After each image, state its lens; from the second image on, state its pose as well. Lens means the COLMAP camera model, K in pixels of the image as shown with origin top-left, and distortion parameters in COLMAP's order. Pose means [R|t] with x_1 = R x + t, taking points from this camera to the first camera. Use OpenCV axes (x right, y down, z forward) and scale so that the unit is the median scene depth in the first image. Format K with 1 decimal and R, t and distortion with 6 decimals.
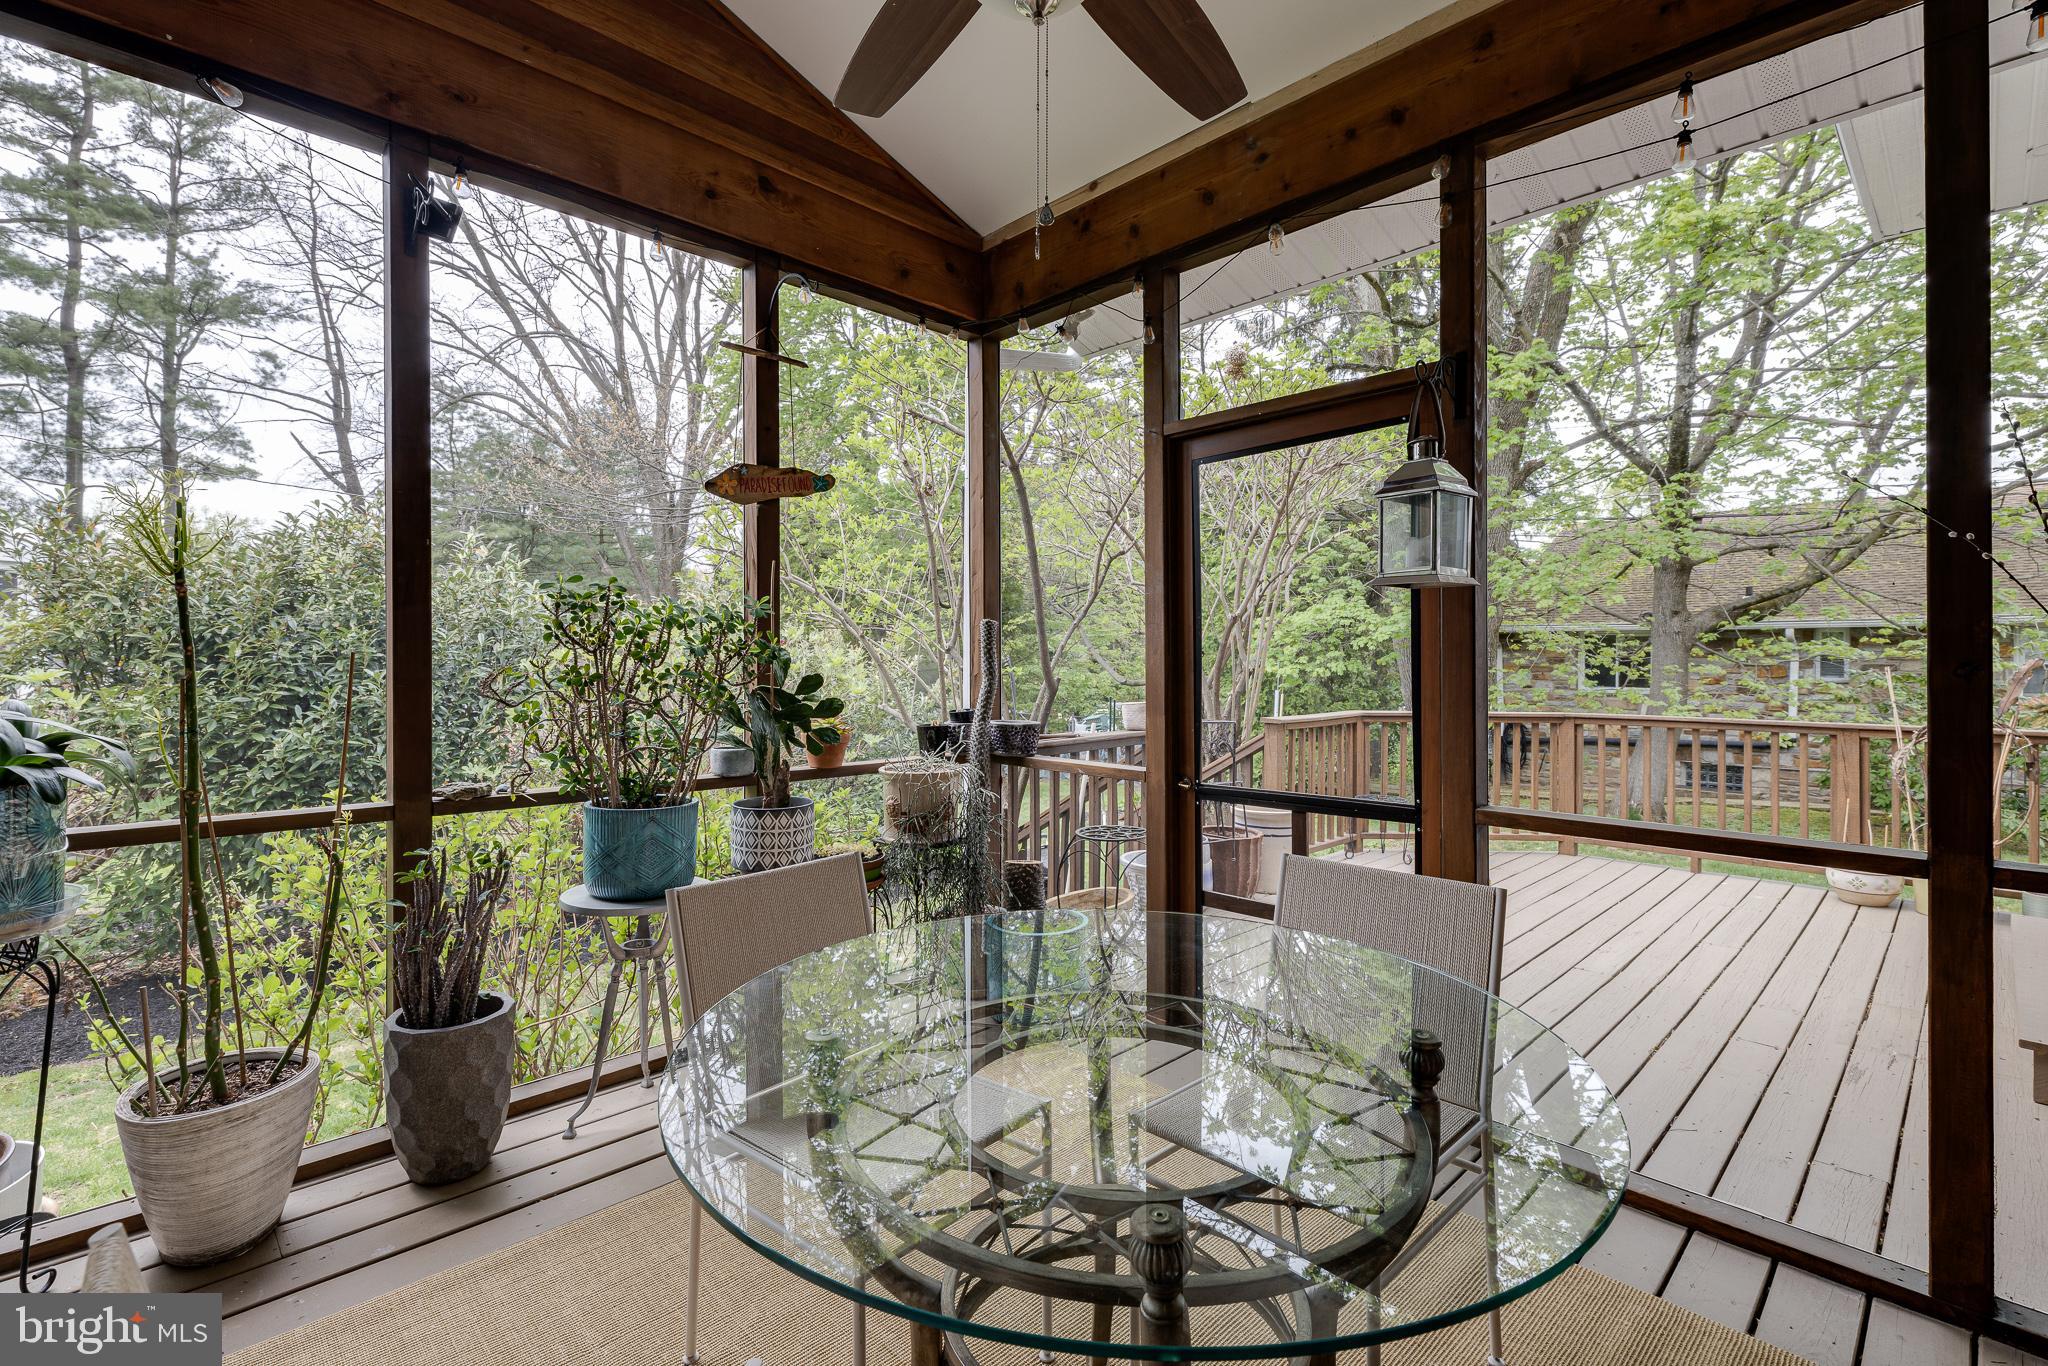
lens RADIAL K [[928.3, 0, 1026.3], [0, 928.3, 655.7], [0, 0, 1]] dist [0.004463, -0.001757]
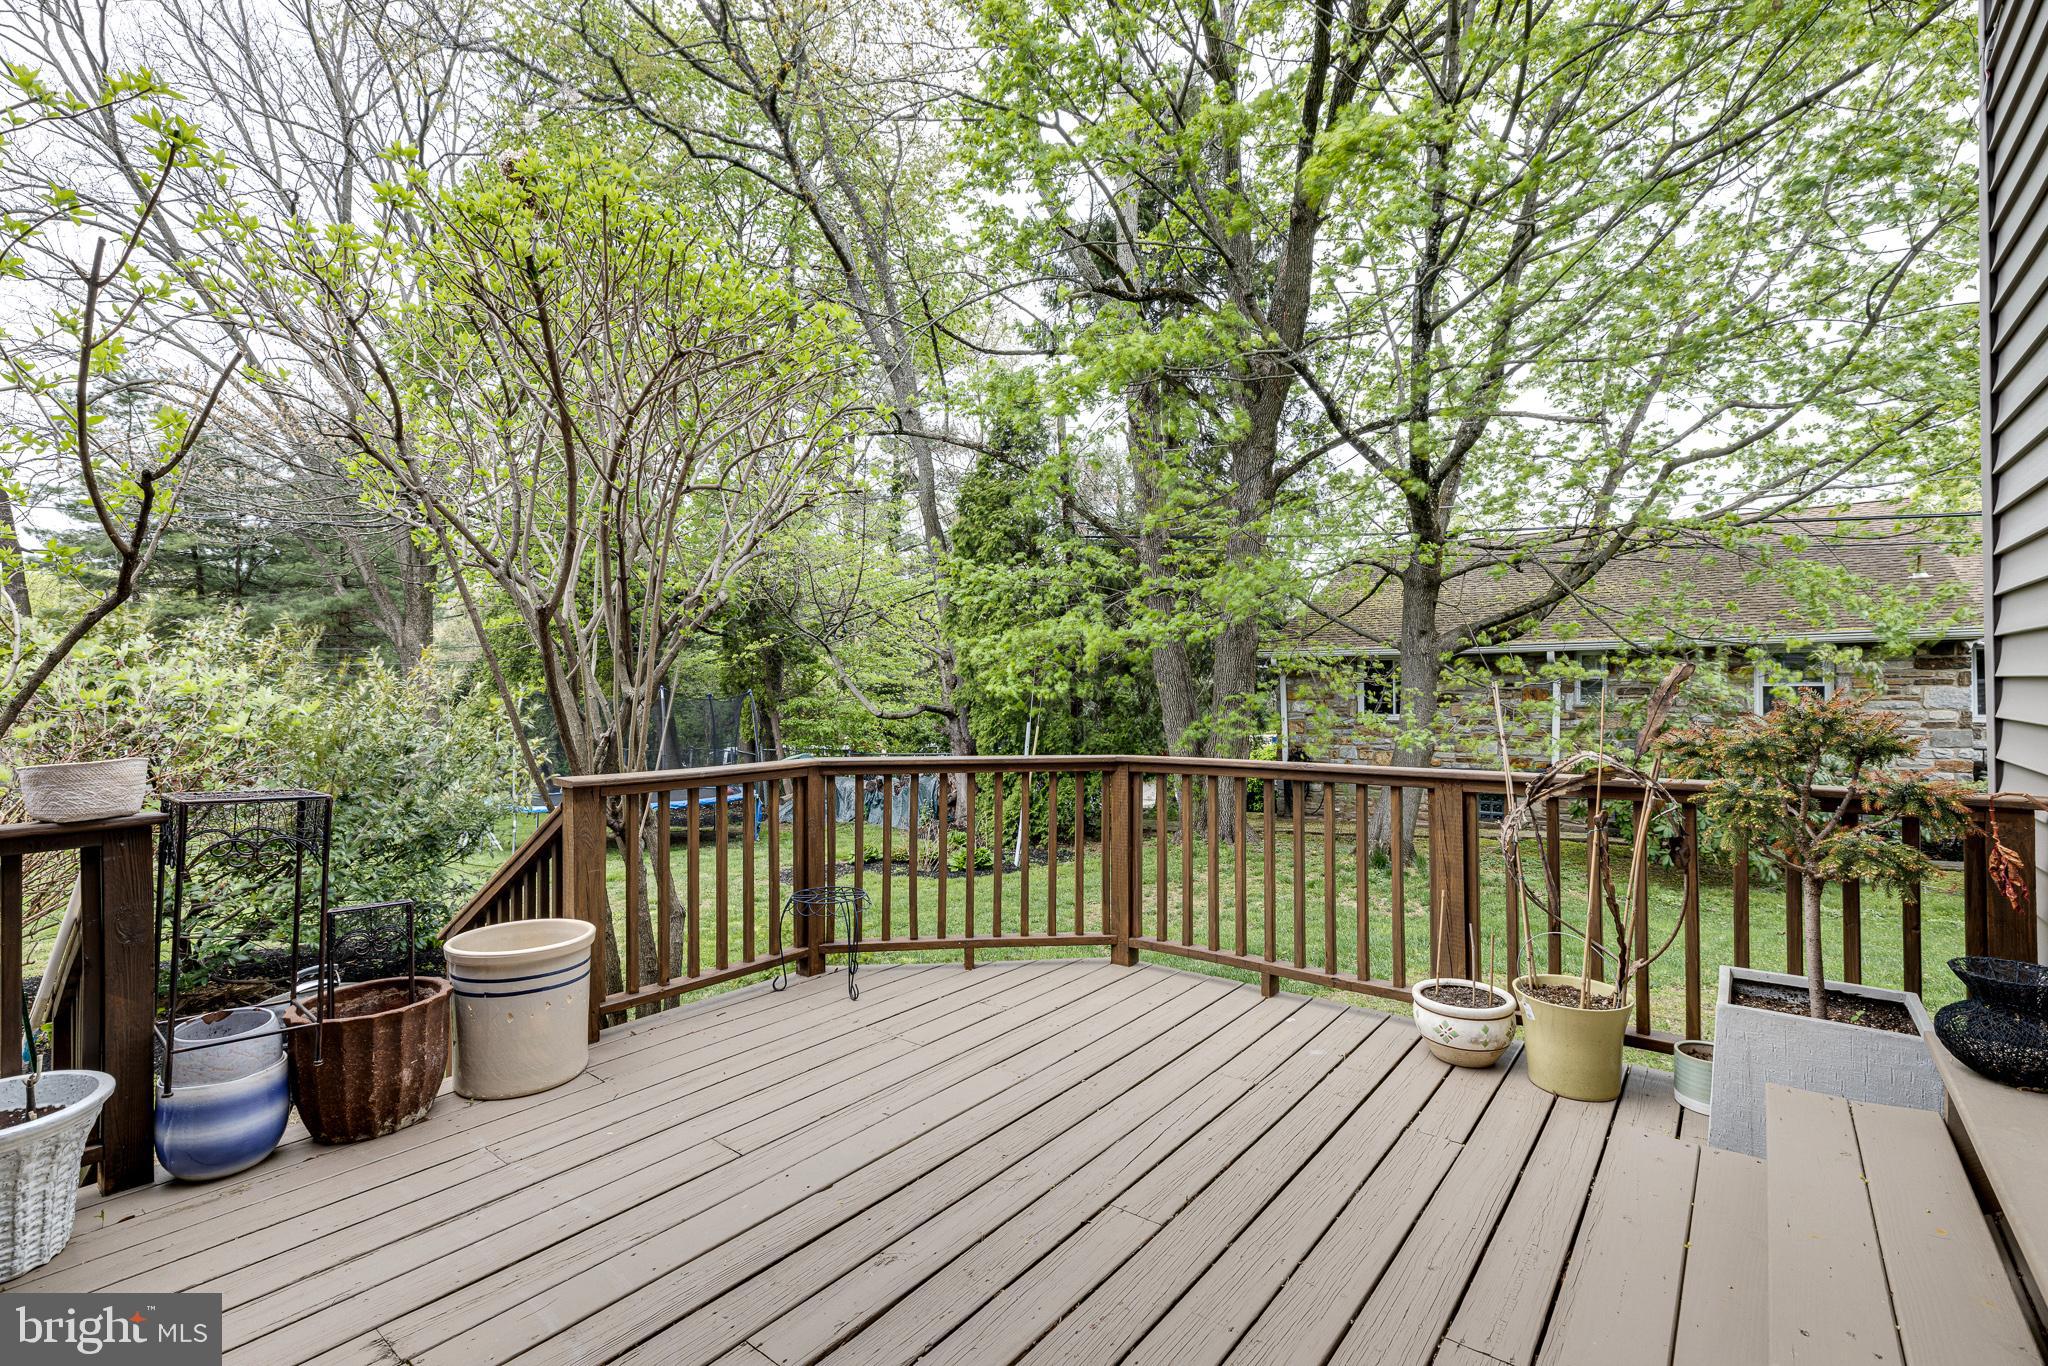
lens RADIAL K [[928.3, 0, 1019.2], [0, 928.3, 687.4], [0, 0, 1]] dist [0.004463, -0.001757]
pose [[0.990419, -0.009476, 0.137767, 0.178124], [0.009490, 0.999955, 0.000559, 0.004511], [-0.137766, 0.000753, 0.990465, 0.144110]]
